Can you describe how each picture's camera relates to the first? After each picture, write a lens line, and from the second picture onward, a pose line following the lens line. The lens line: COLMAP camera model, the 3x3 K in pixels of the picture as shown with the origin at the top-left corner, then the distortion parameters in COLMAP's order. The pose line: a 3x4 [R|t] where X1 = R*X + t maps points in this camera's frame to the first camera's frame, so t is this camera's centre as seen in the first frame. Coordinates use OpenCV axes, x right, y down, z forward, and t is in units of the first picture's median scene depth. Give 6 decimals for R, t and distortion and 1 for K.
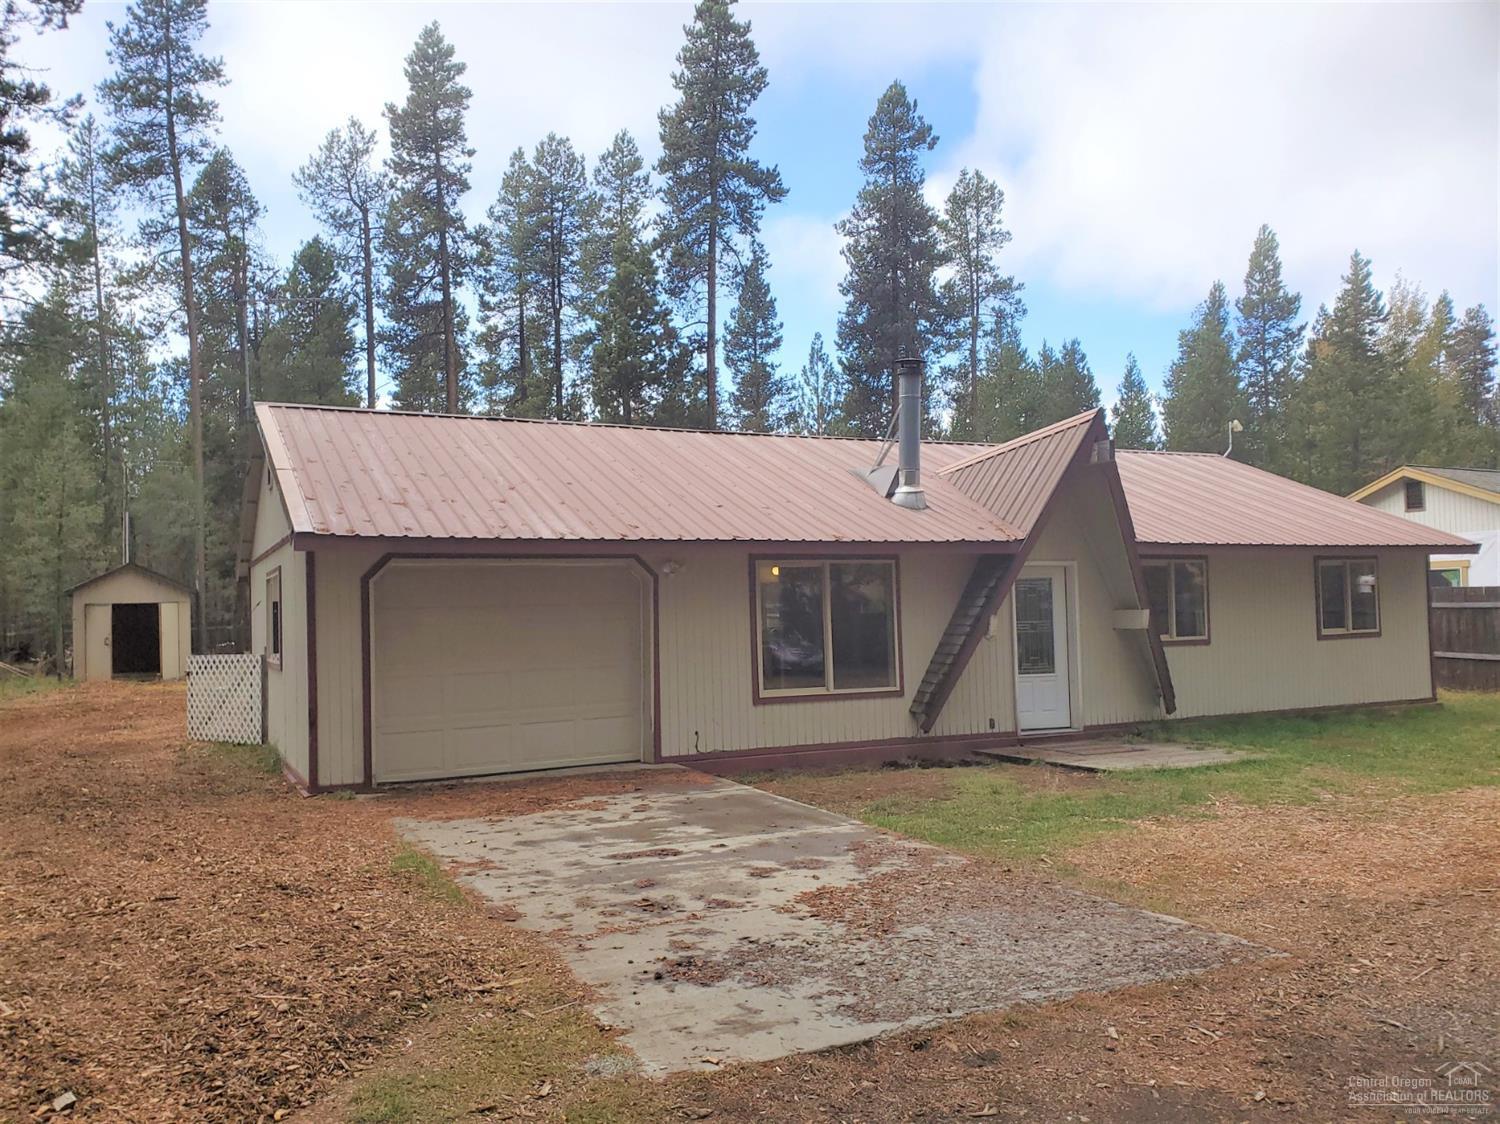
lens RADIAL K [[1168.4, 0, 729.8], [0, 1168.4, 573.4], [0, 0, 1]] dist [0.035384, -0.020579]
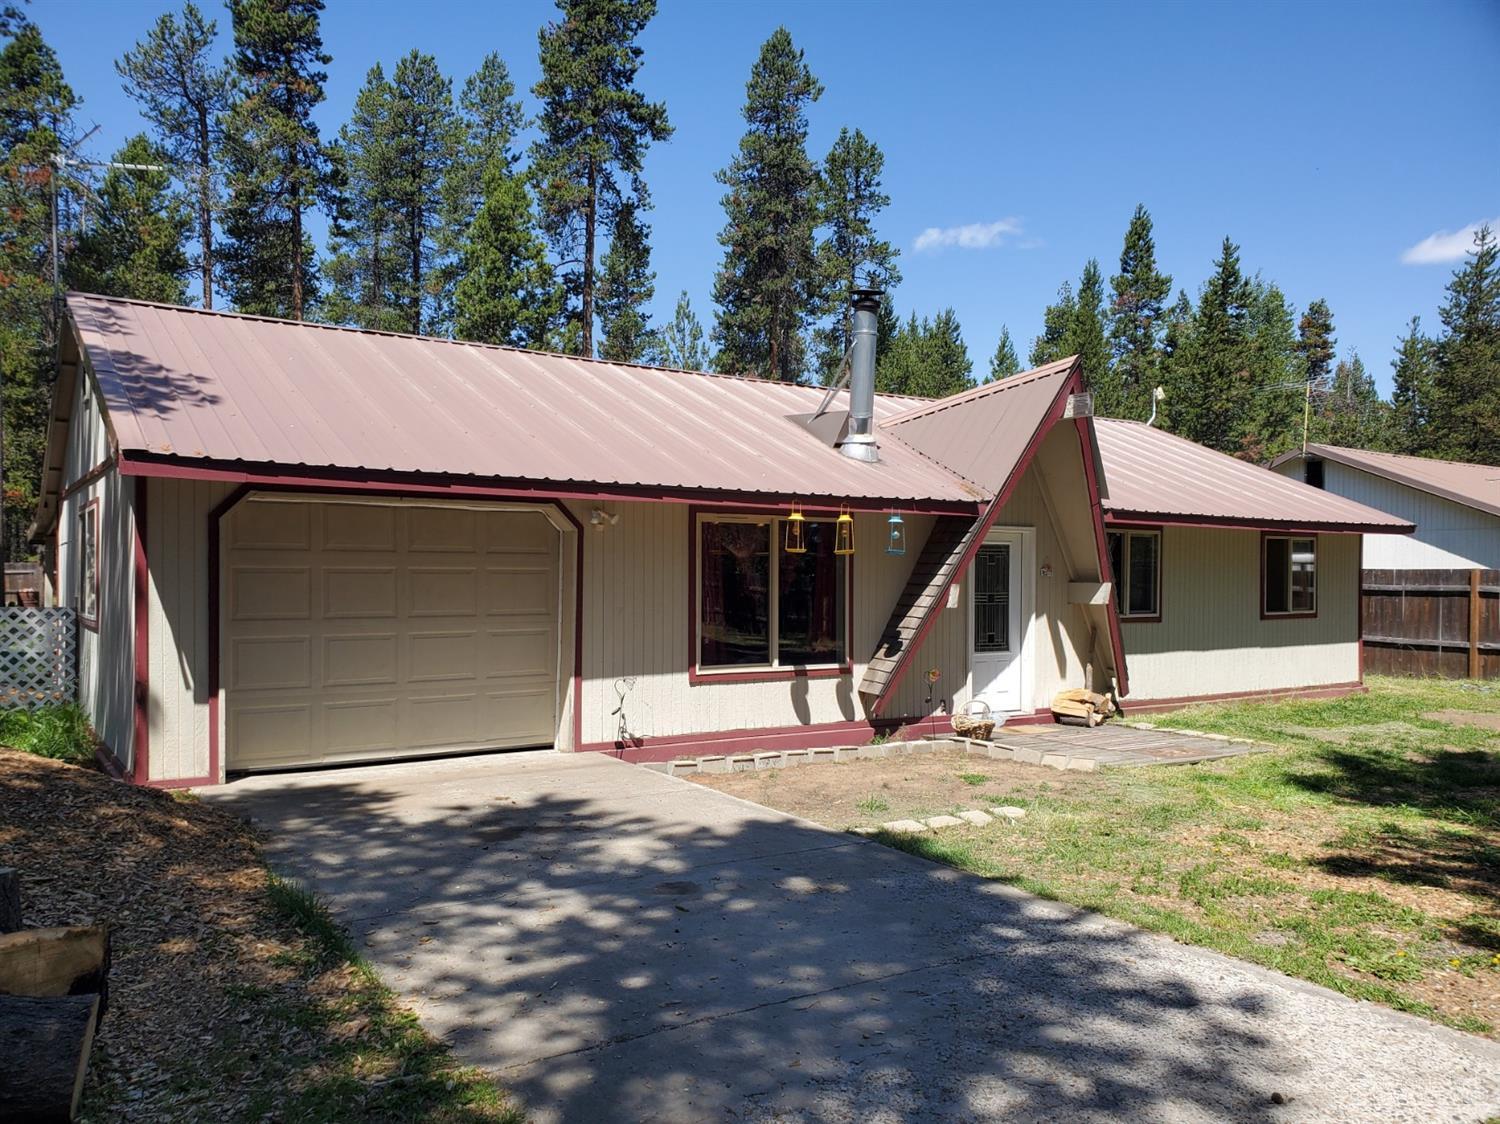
lens RADIAL K [[1168.4, 0, 733.4], [0, 1168.4, 572.6], [0, 0, 1]] dist [0.035384, -0.020579]
pose [[0.990738, 0.030743, 0.132261, -0.017007], [-0.034943, 0.998952, 0.029550, 0.001782], [-0.131214, -0.033898, 0.990774, 0.042681]]
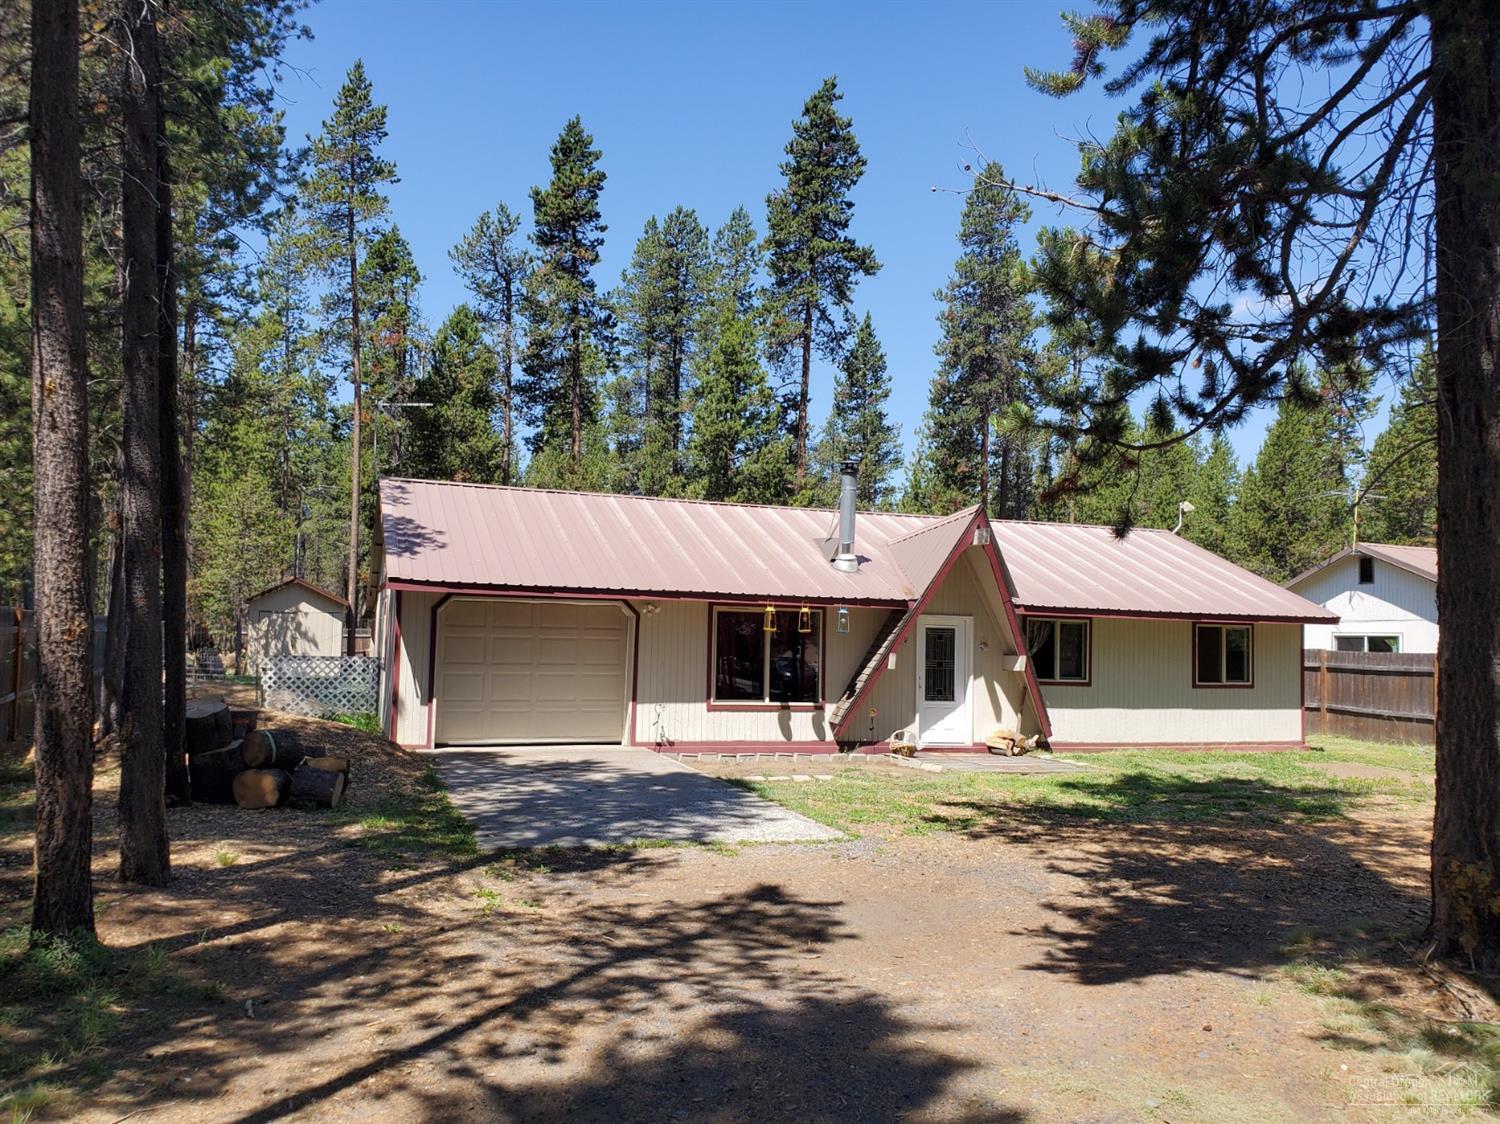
lens RADIAL K [[1168.4, 0, 747.5], [0, 1168.4, 572.0], [0, 0, 1]] dist [0.035384, -0.020579]
pose [[0.993042, 0.042082, -0.109988, 0.058115], [-0.044993, 0.998696, -0.024121, -0.005377], [0.108829, 0.028902, 0.993640, -0.104430]]
